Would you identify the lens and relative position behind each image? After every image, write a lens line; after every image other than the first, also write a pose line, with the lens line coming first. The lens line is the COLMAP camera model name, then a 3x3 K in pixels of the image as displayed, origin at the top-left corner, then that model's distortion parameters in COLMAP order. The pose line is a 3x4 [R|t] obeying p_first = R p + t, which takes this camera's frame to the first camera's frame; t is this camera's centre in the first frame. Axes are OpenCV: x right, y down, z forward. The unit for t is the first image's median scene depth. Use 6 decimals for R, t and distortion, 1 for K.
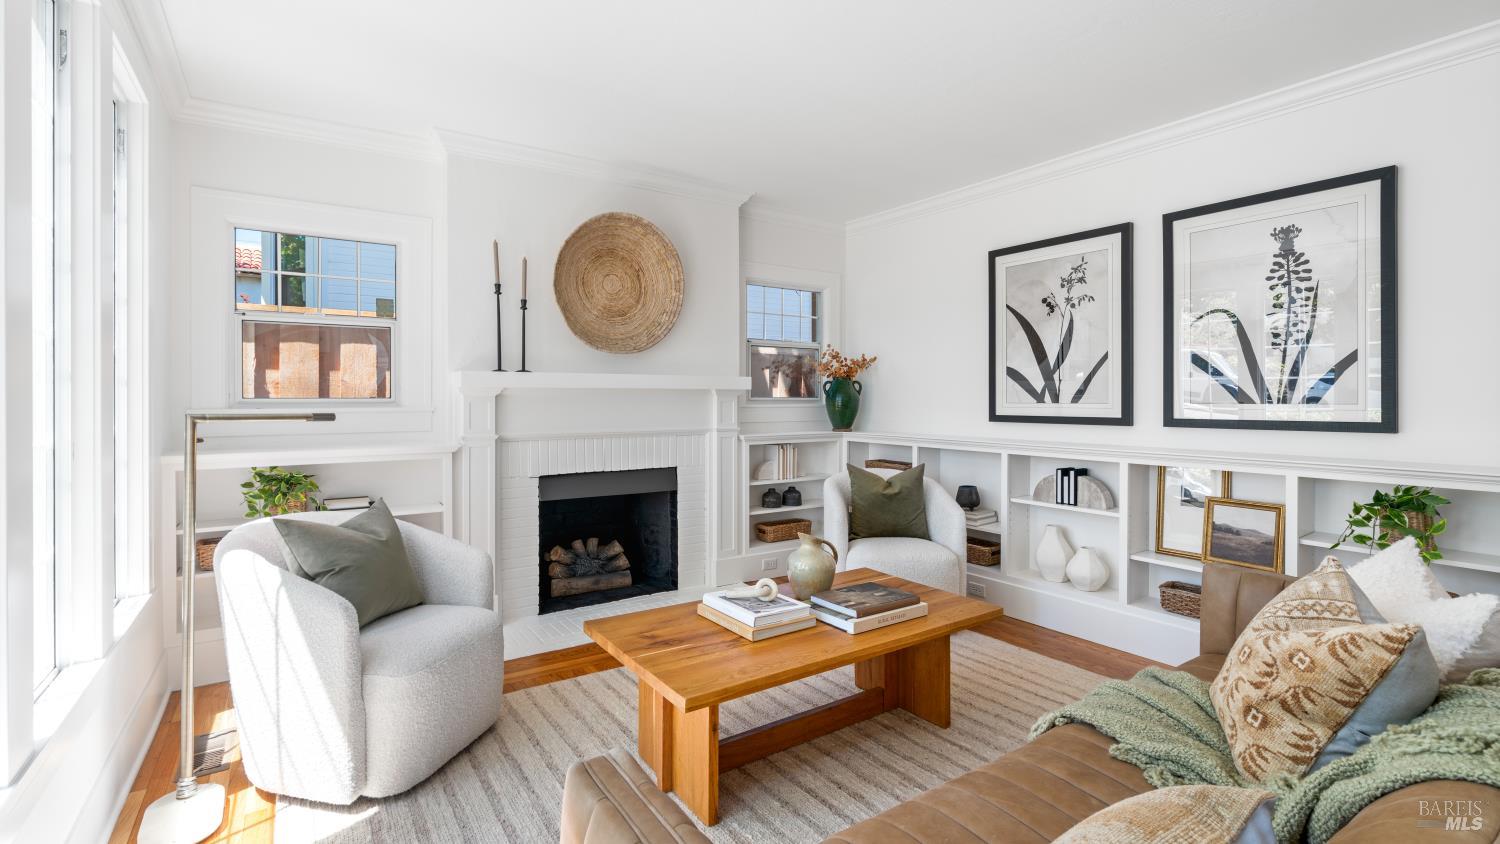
lens RADIAL K [[668.5, 0, 767.2], [0, 668.5, 405.4], [0, 0, 1]] dist [-0.001390, 0.000216]
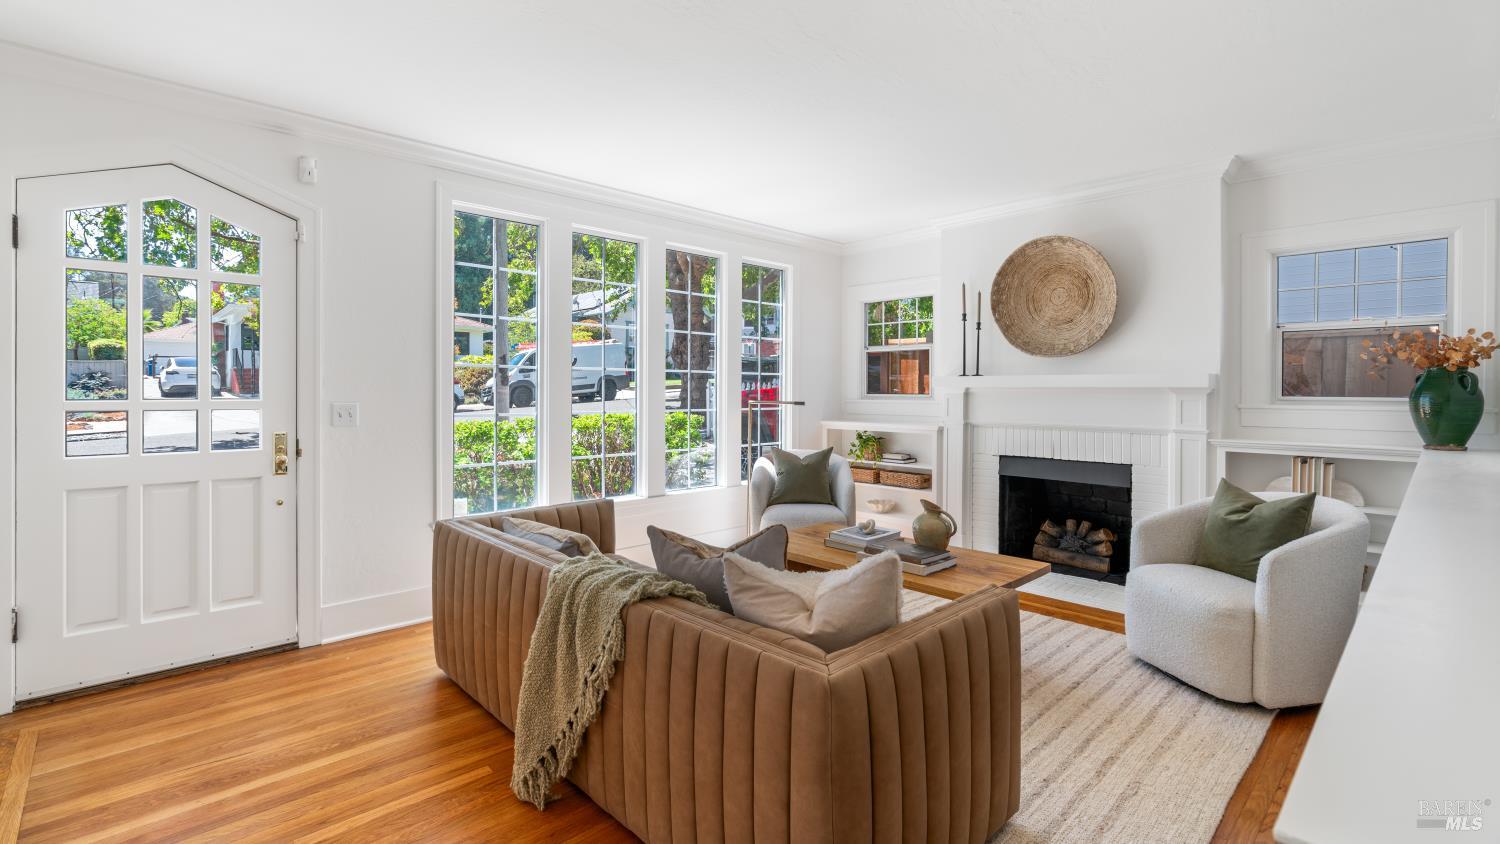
lens RADIAL K [[692.7, 0, 743.7], [0, 692.7, 401.0], [0, 0, 1]] dist [-0.002999, 0.001430]
pose [[0.152733, 0.016831, -0.988124, 0.855625], [-0.013741, 0.999794, 0.014906, -0.011965], [0.988172, 0.011301, 0.152933, 0.284890]]
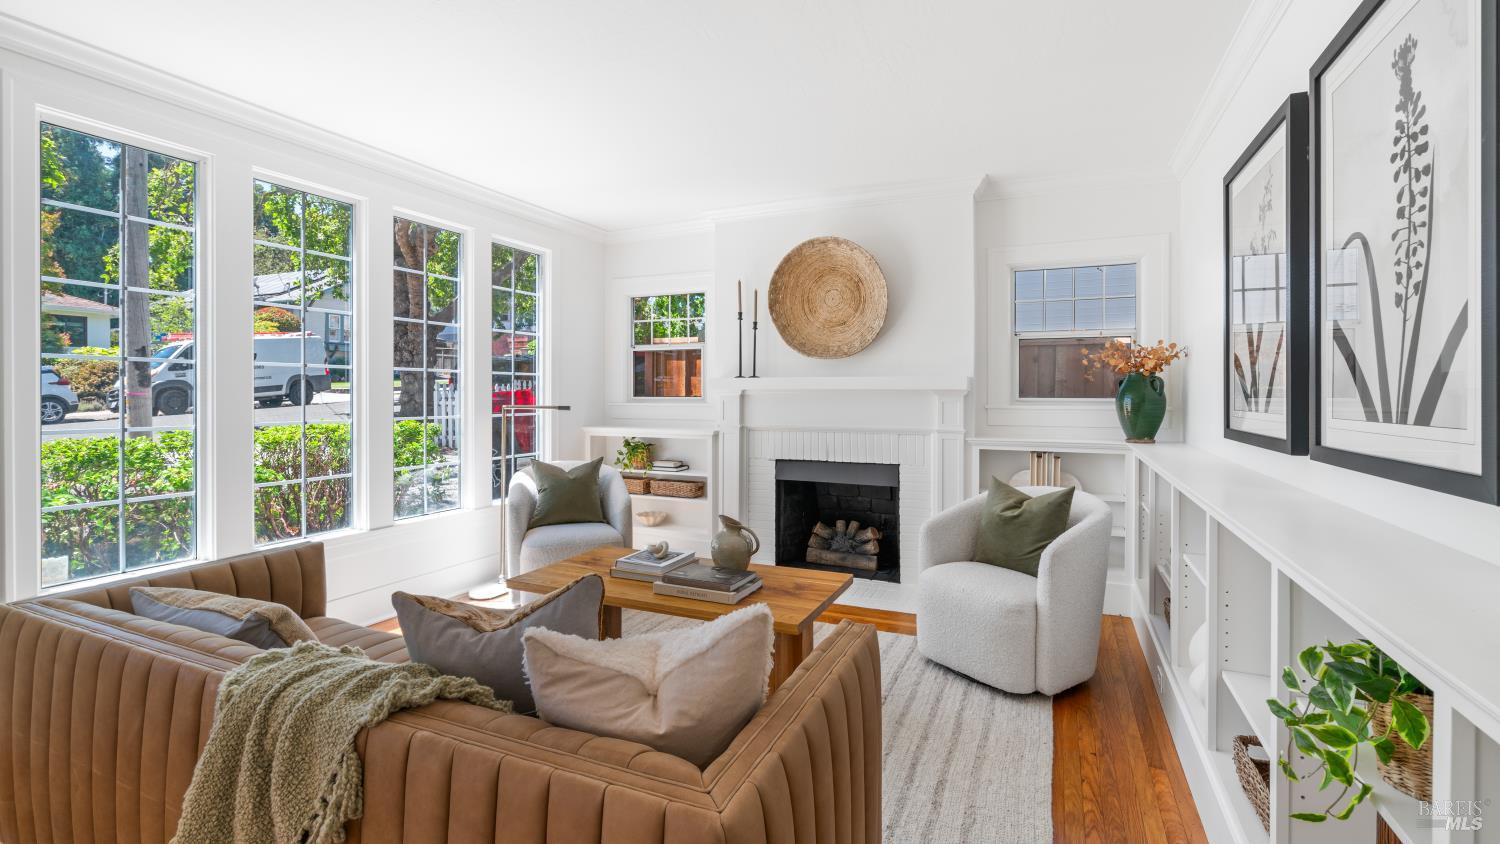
lens RADIAL K [[692.7, 0, 743.7], [0, 692.7, 401.0], [0, 0, 1]] dist [-0.002999, 0.001430]
pose [[0.507233, 0.011748, -0.861729, 0.710557], [-0.011154, 0.999913, 0.007066, -0.011961], [0.861737, 0.006027, 0.507320, 0.266484]]
